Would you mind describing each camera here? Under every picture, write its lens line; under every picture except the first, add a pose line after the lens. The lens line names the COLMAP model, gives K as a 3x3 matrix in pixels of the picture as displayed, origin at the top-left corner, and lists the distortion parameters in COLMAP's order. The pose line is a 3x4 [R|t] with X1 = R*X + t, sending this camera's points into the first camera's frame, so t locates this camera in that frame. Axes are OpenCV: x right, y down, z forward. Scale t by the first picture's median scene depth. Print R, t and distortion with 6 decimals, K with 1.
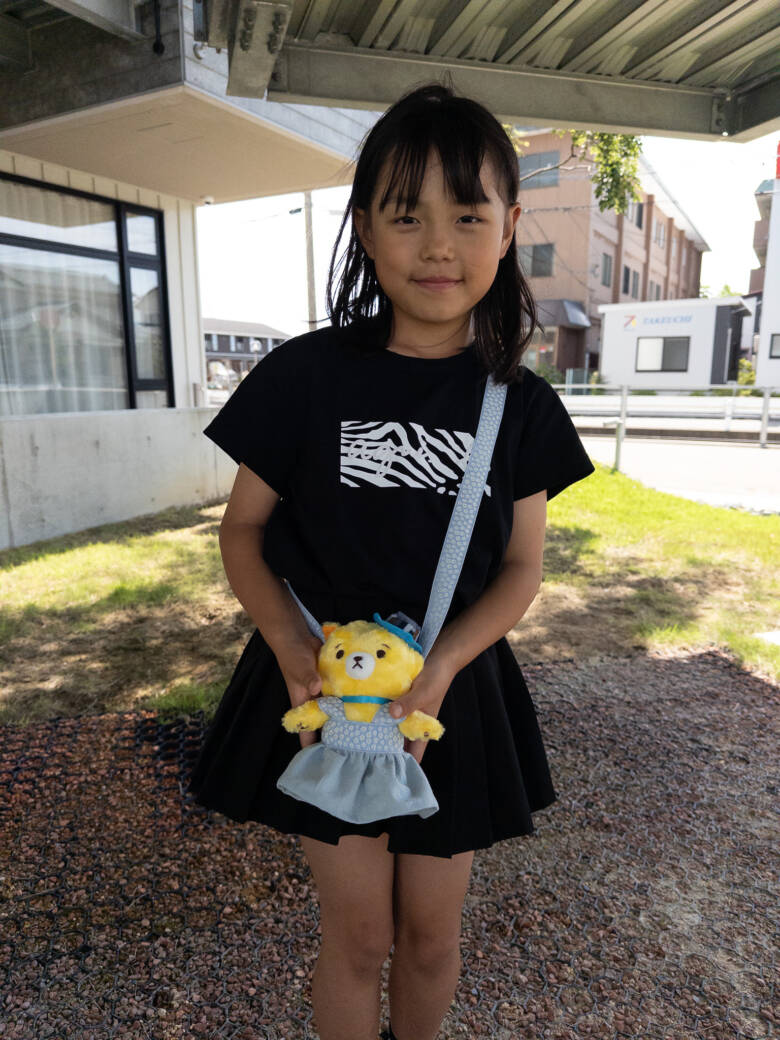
lens RADIAL K [[757.4, 0, 389.9], [0, 757.4, 530.4], [0, 0, 1]] dist [0.005980, -0.024664]
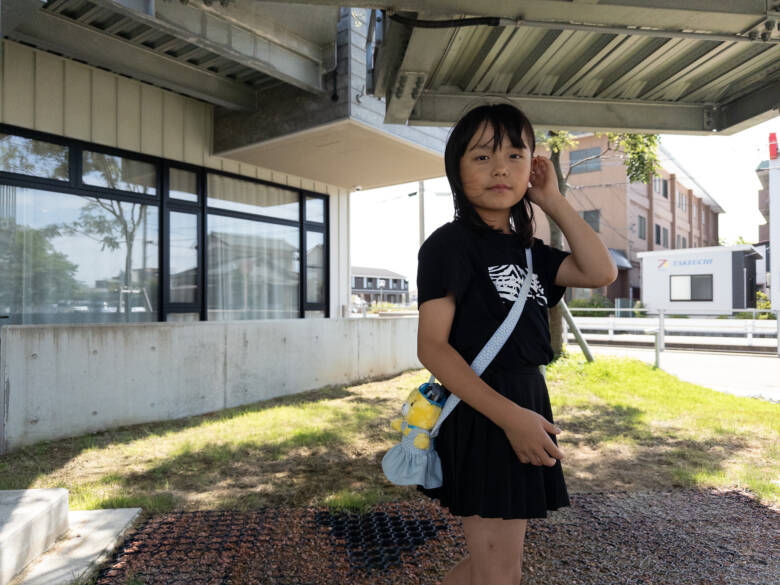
lens RADIAL K [[568.1, 0, 390.0], [0, 568.1, 292.5], [0, 0, 1]] dist [0.005980, -0.024664]
pose [[0.988241, -0.003248, -0.152868, -0.022578], [-0.031067, 0.974655, -0.221547, 0.080980], [0.149713, 0.223691, 0.963093, -0.150452]]
